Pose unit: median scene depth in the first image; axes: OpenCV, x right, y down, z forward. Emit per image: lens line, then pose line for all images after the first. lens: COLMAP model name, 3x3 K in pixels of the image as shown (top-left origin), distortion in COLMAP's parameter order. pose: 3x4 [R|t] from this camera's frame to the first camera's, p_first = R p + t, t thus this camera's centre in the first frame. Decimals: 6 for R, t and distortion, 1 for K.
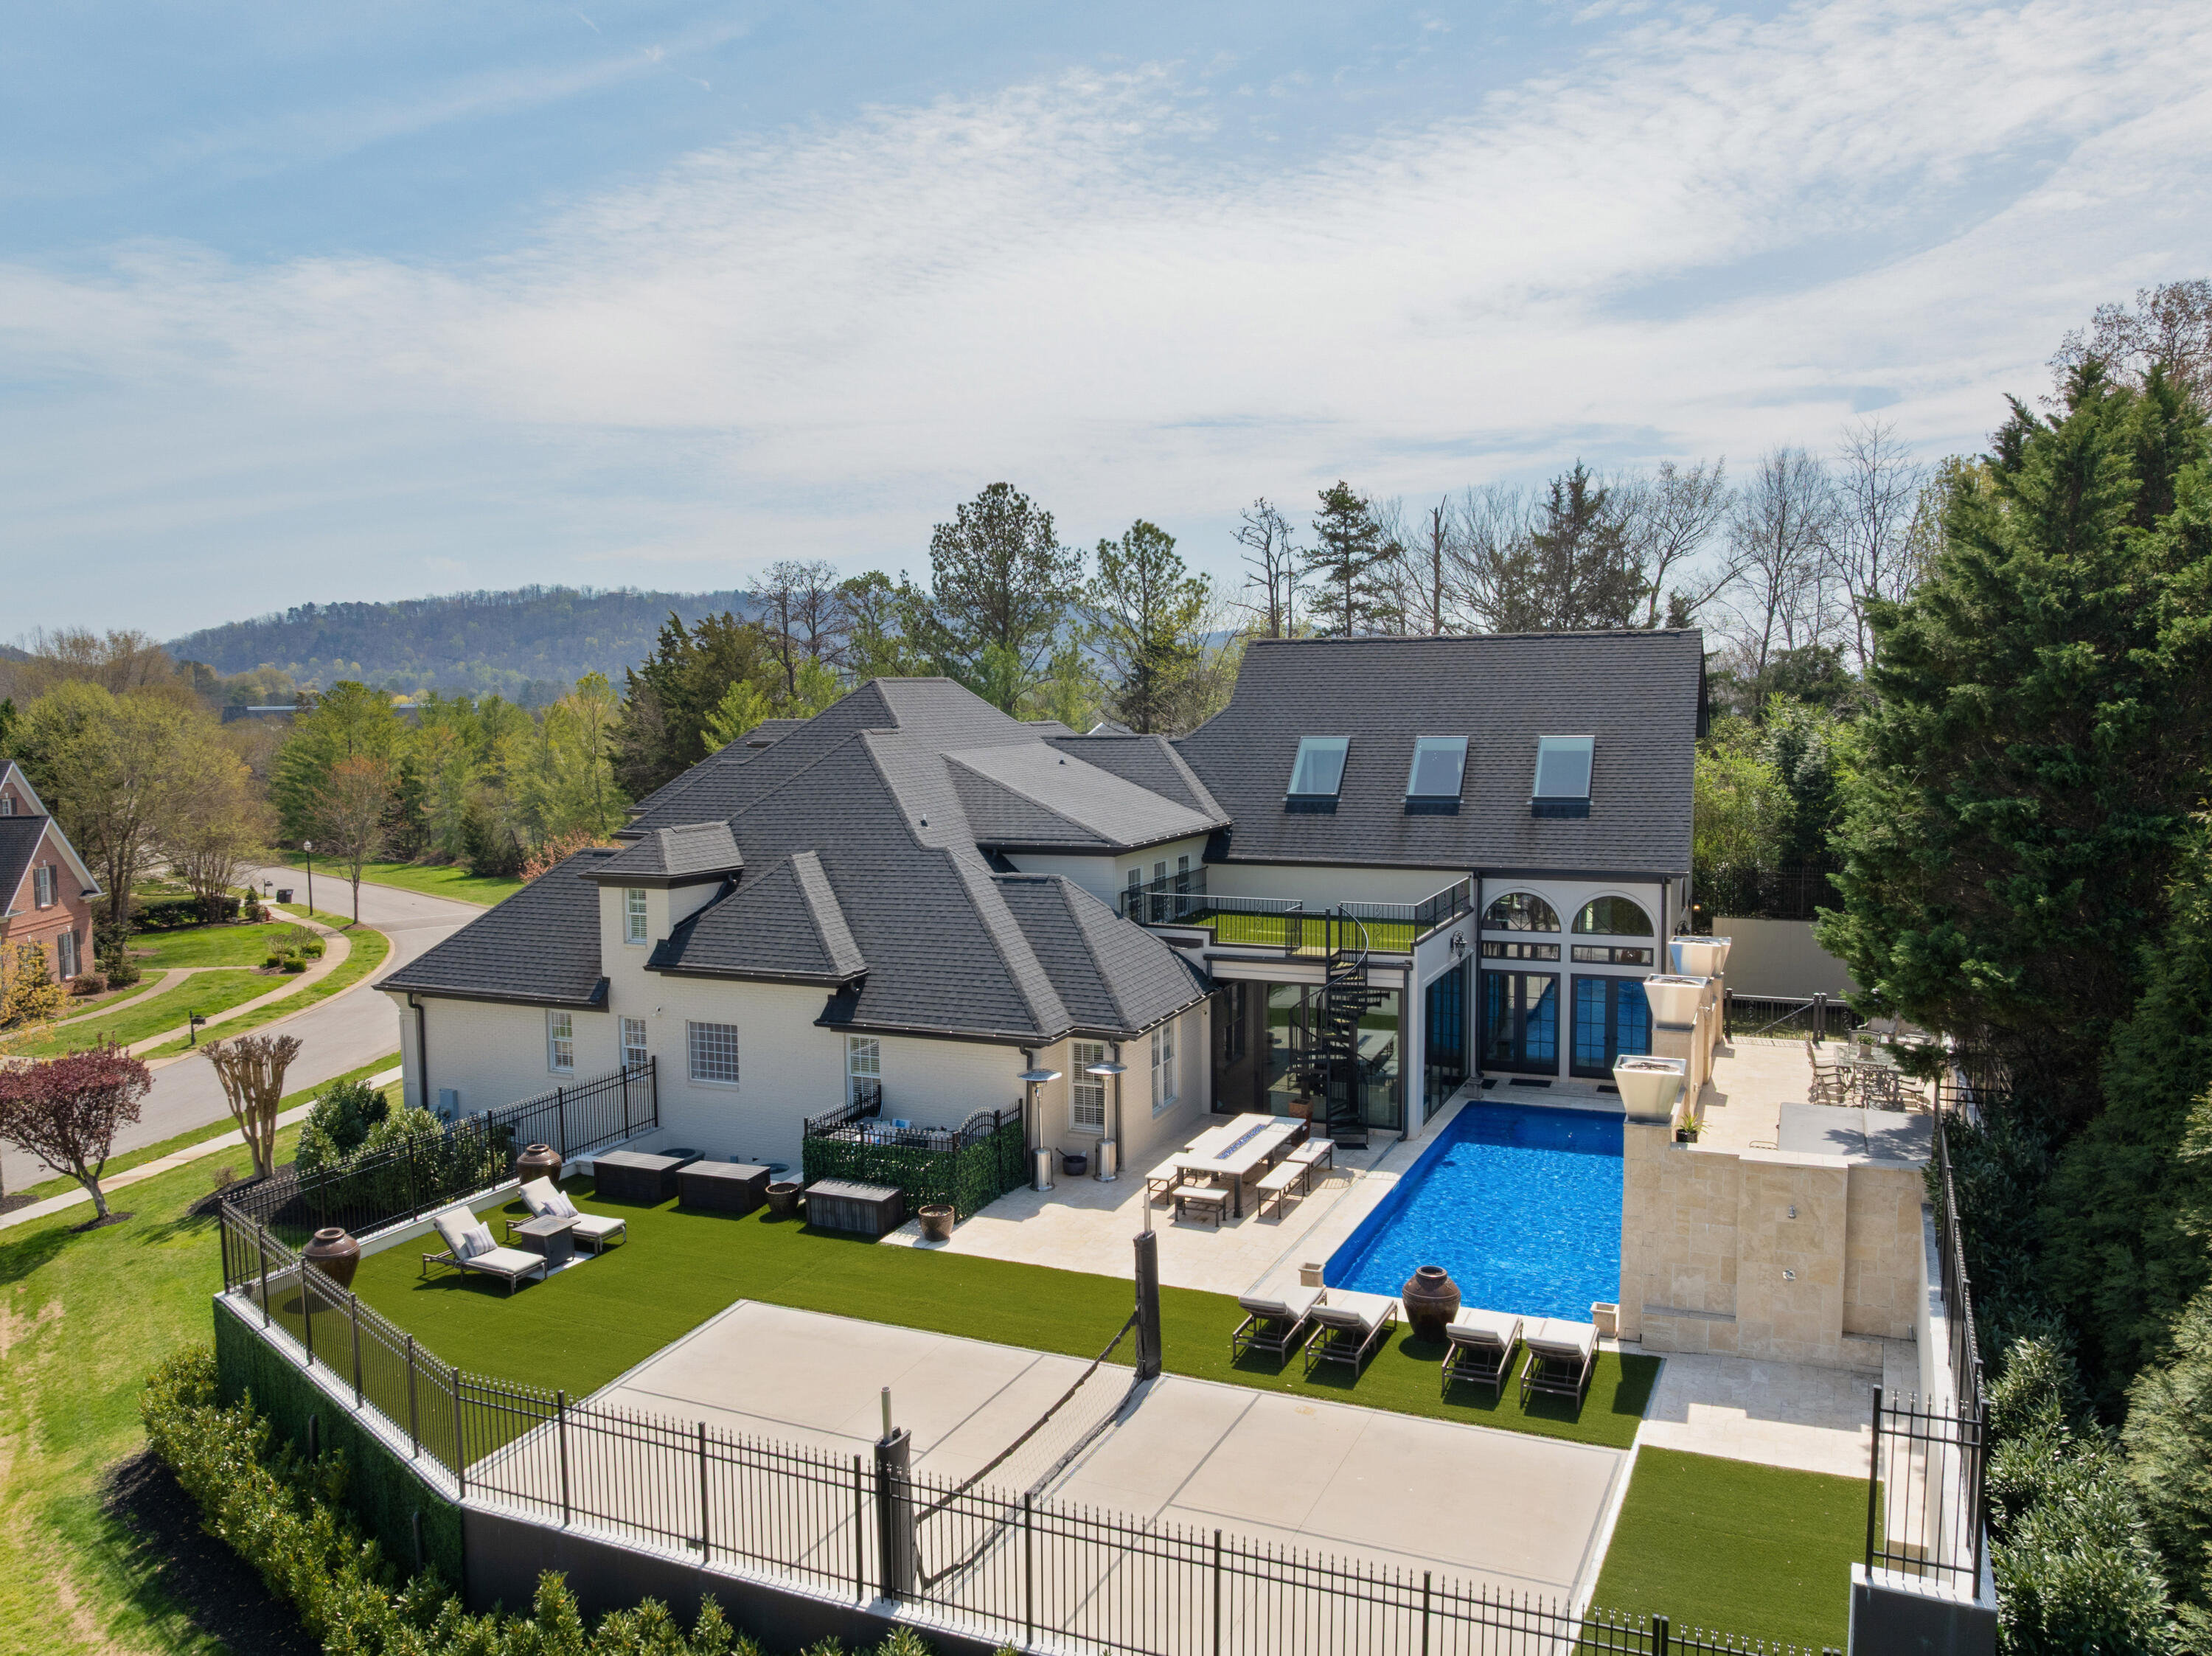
lens RADIAL K [[1588.9, 0, 1106.0], [0, 1588.9, 828.0], [0, 0, 1]] dist [0.000784, -0.127874]
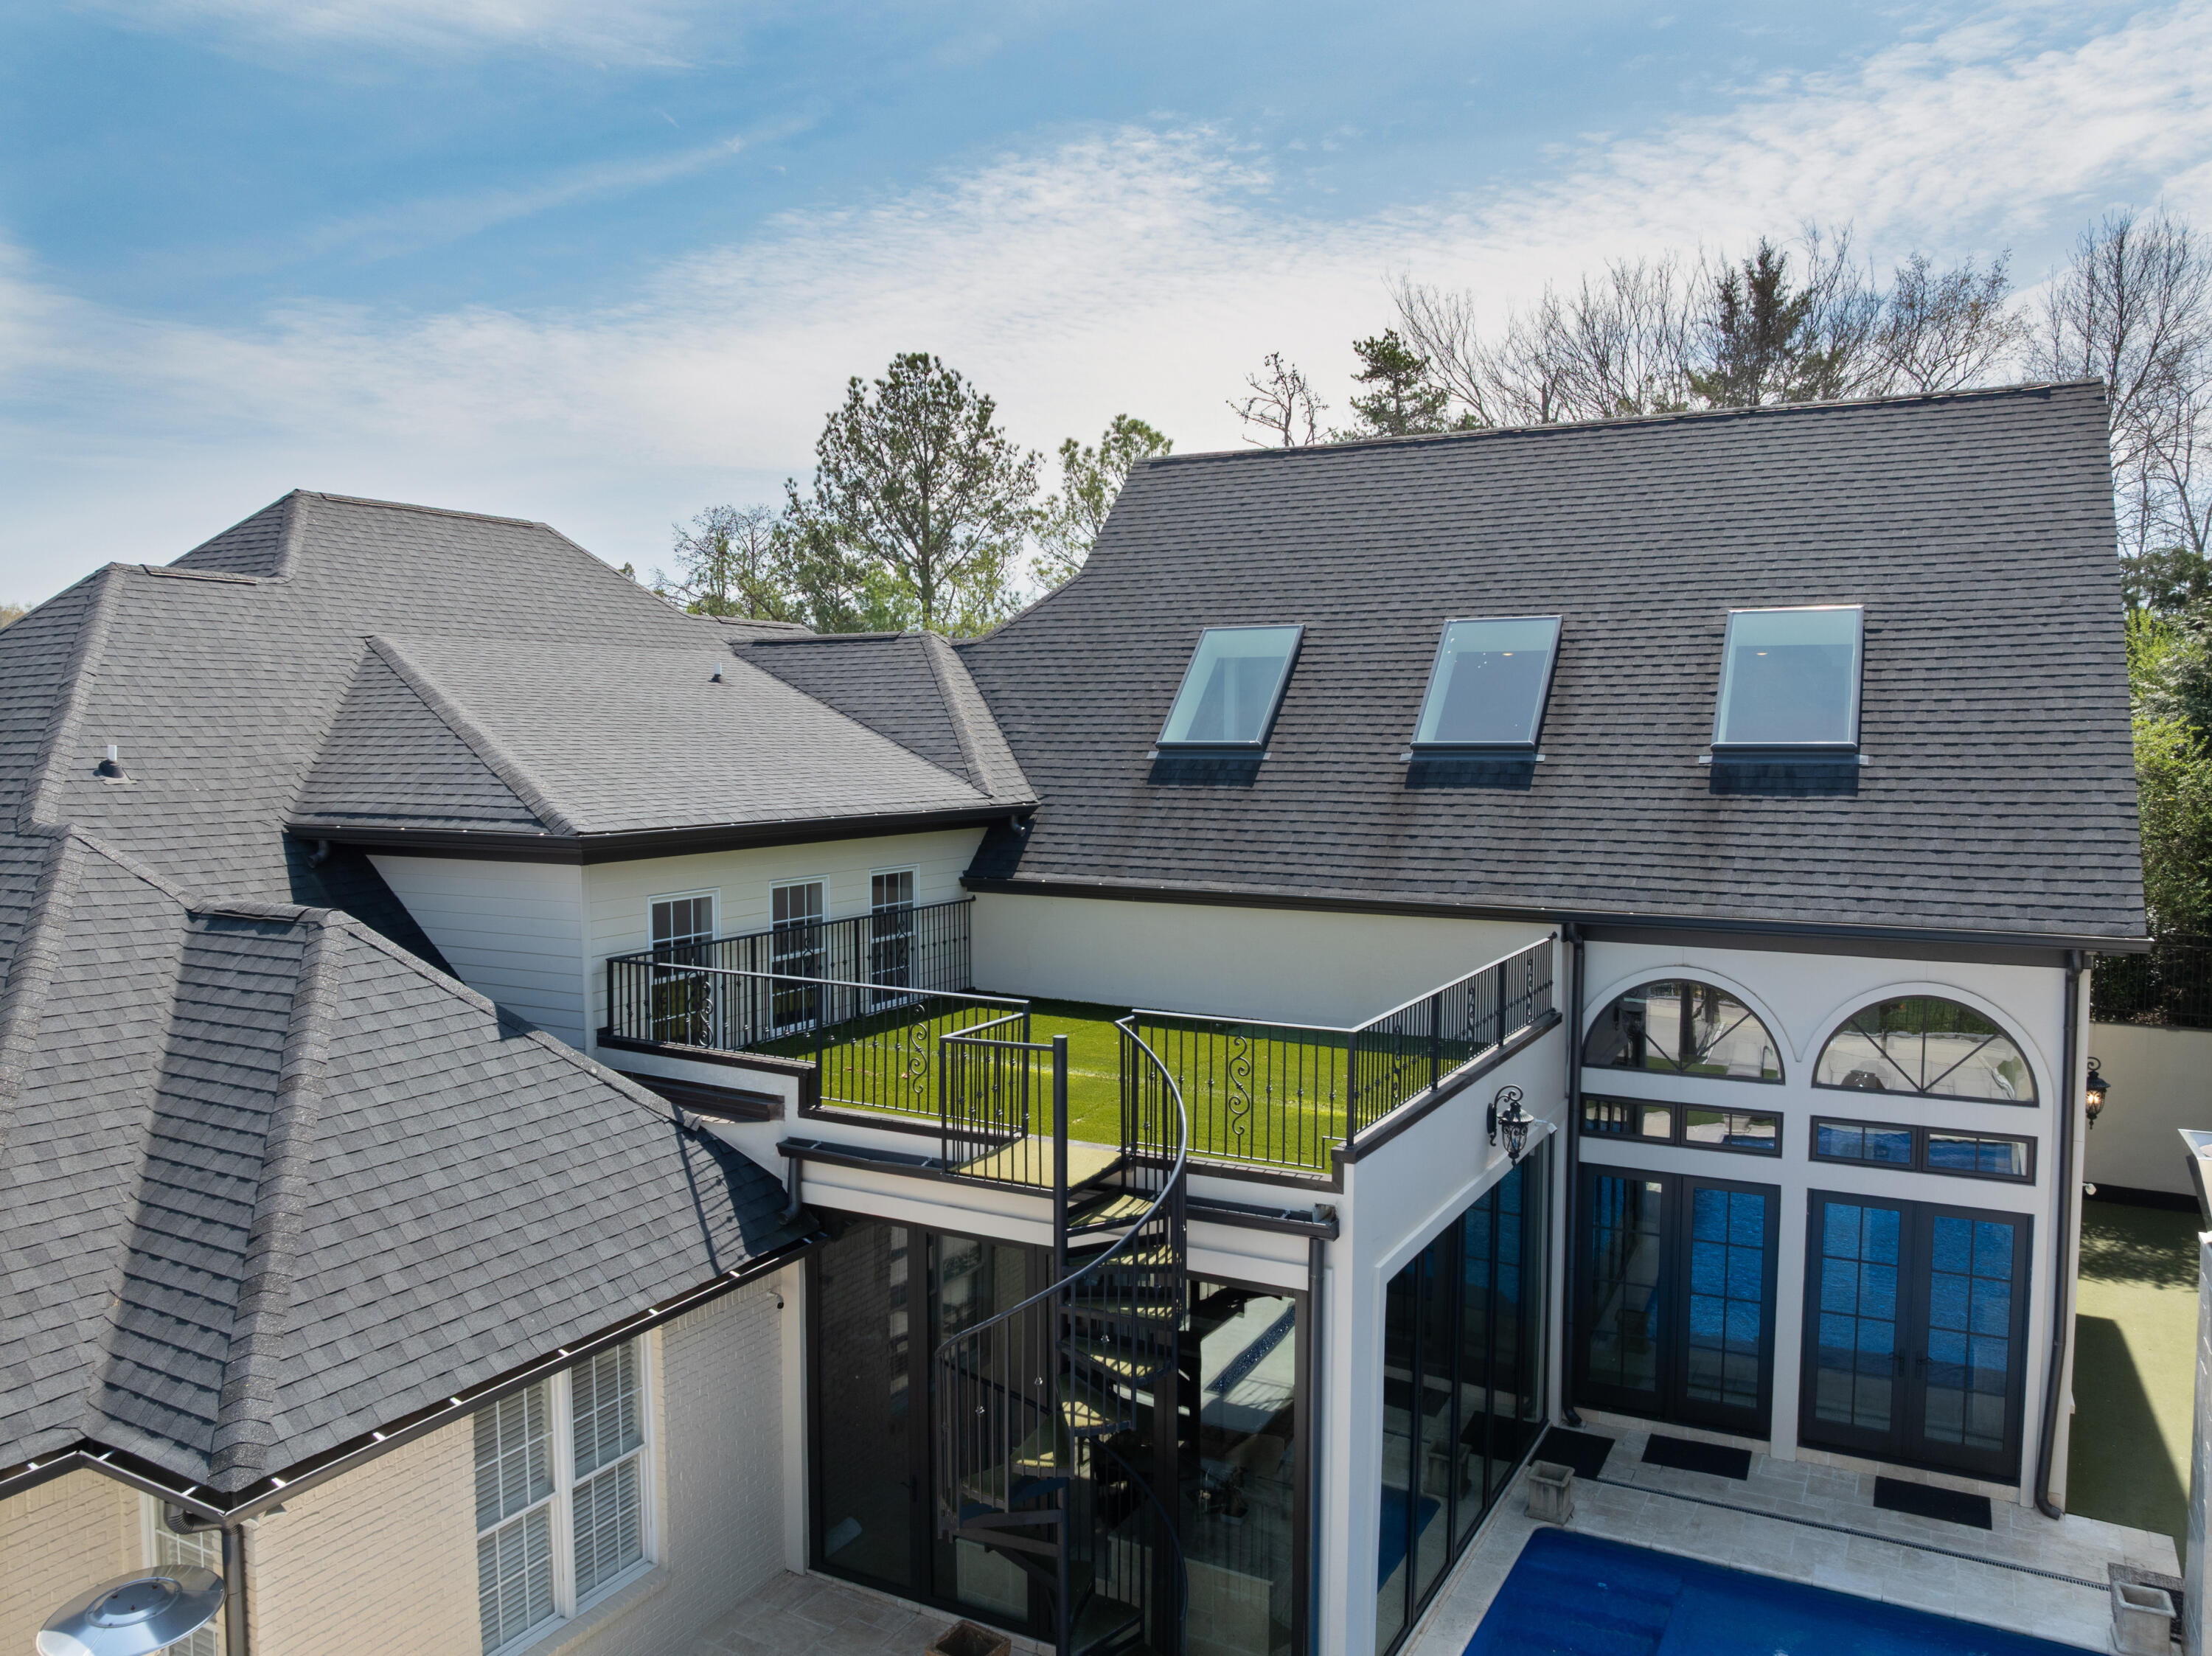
lens RADIAL K [[1588.9, 0, 1106.0], [0, 1588.9, 828.0], [0, 0, 1]] dist [0.000784, -0.127874]
pose [[0.996808, 0.019136, -0.077510, 0.145891], [-0.020792, 0.999571, -0.020607, 0.014389], [0.077082, 0.022153, 0.996779, 0.586947]]
